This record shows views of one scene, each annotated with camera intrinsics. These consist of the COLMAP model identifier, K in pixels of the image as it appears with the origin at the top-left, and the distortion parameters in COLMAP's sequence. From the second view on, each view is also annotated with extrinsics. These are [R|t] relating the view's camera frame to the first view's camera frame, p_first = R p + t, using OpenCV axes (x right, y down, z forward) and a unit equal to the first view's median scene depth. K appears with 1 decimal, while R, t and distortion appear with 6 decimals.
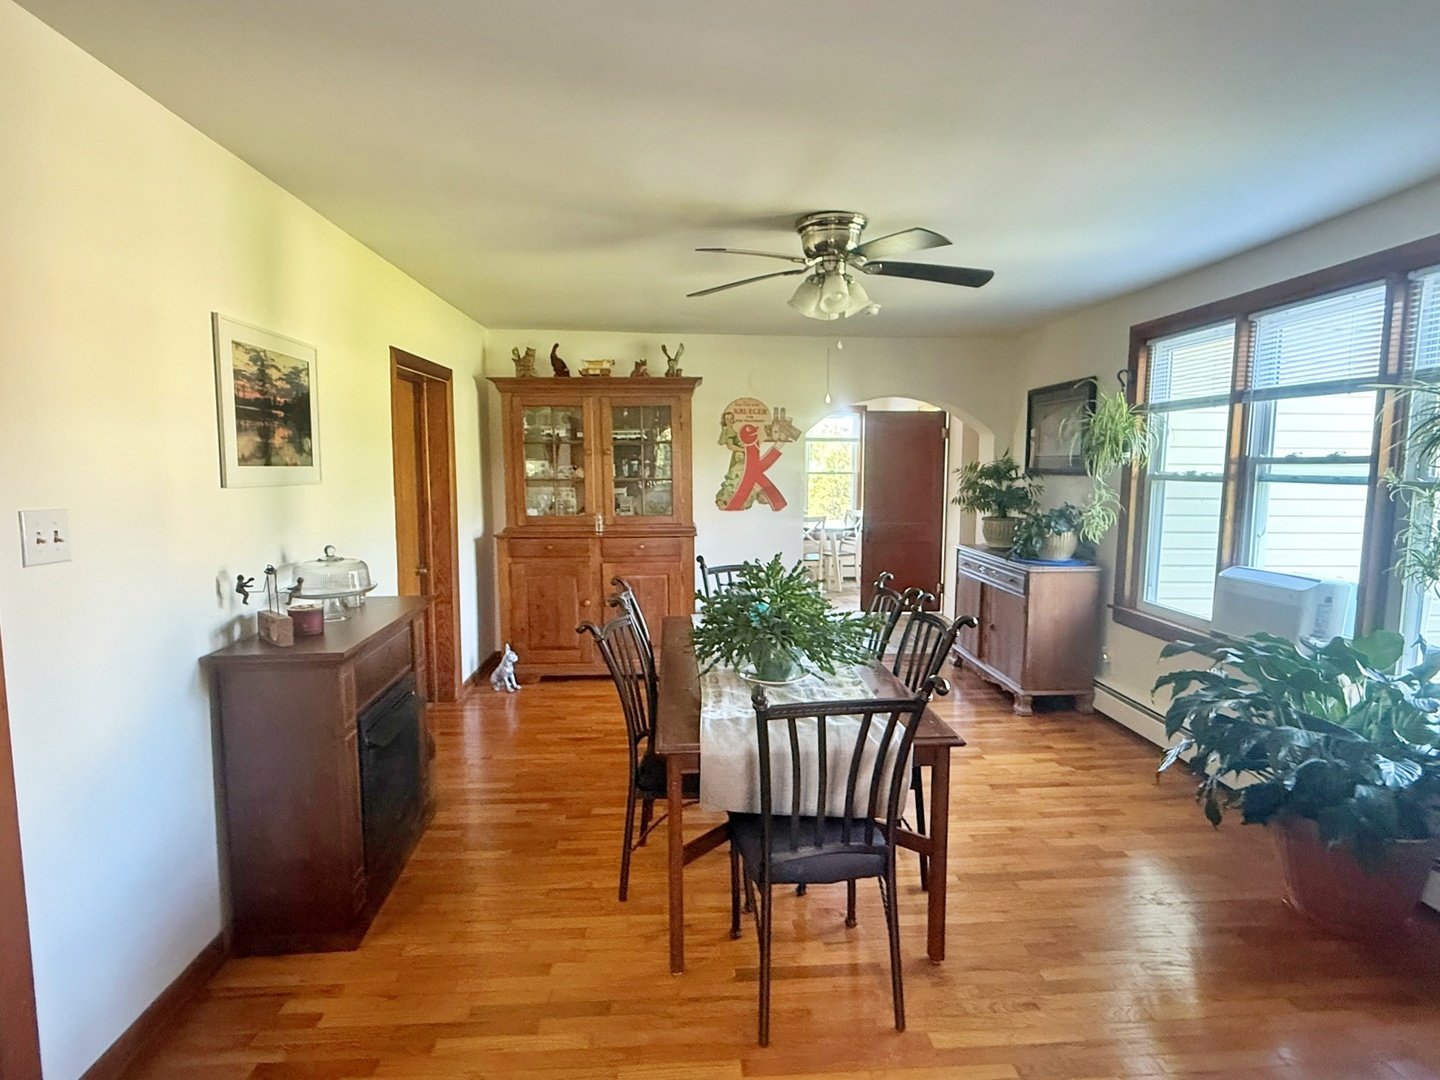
lens RADIAL K [[731.7, 0, 720.0], [0, 731.7, 540.0], [0, 0, 1]] dist [-0.018924, 0.012928]
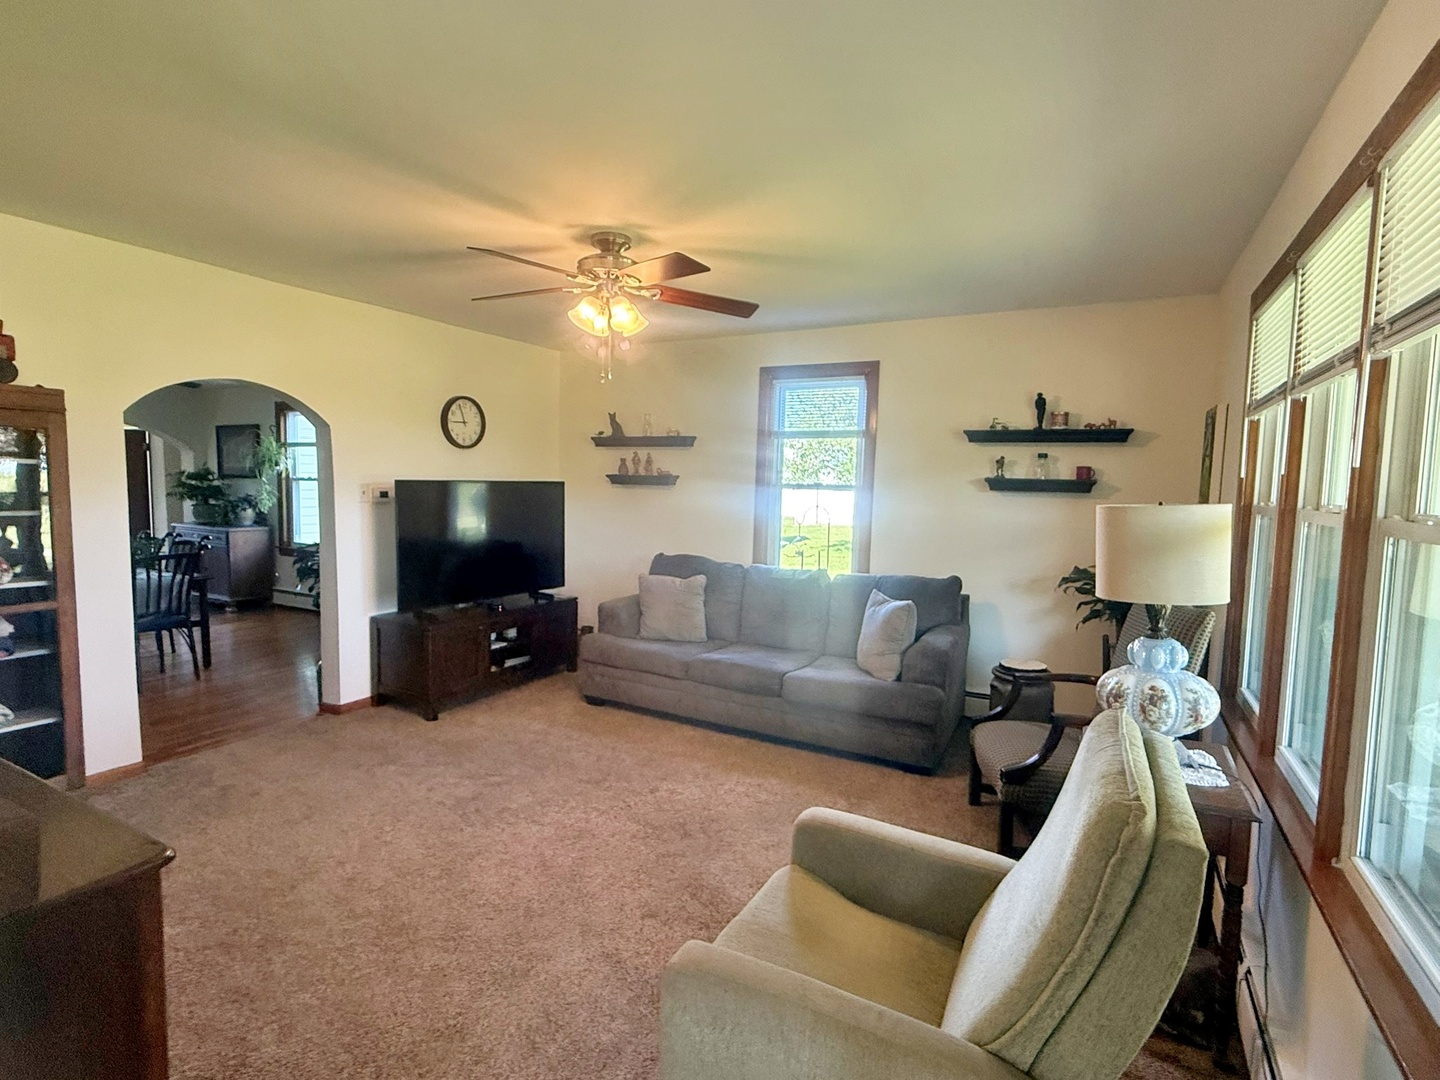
lens RADIAL K [[731.7, 0, 720.0], [0, 731.7, 540.0], [0, 0, 1]] dist [-0.018924, 0.012928]
pose [[0.521196, -0.062480, 0.851147, -0.472982], [0.069105, 0.997131, 0.030880, 0.093431], [-0.850635, 0.042724, 0.524018, -0.970438]]
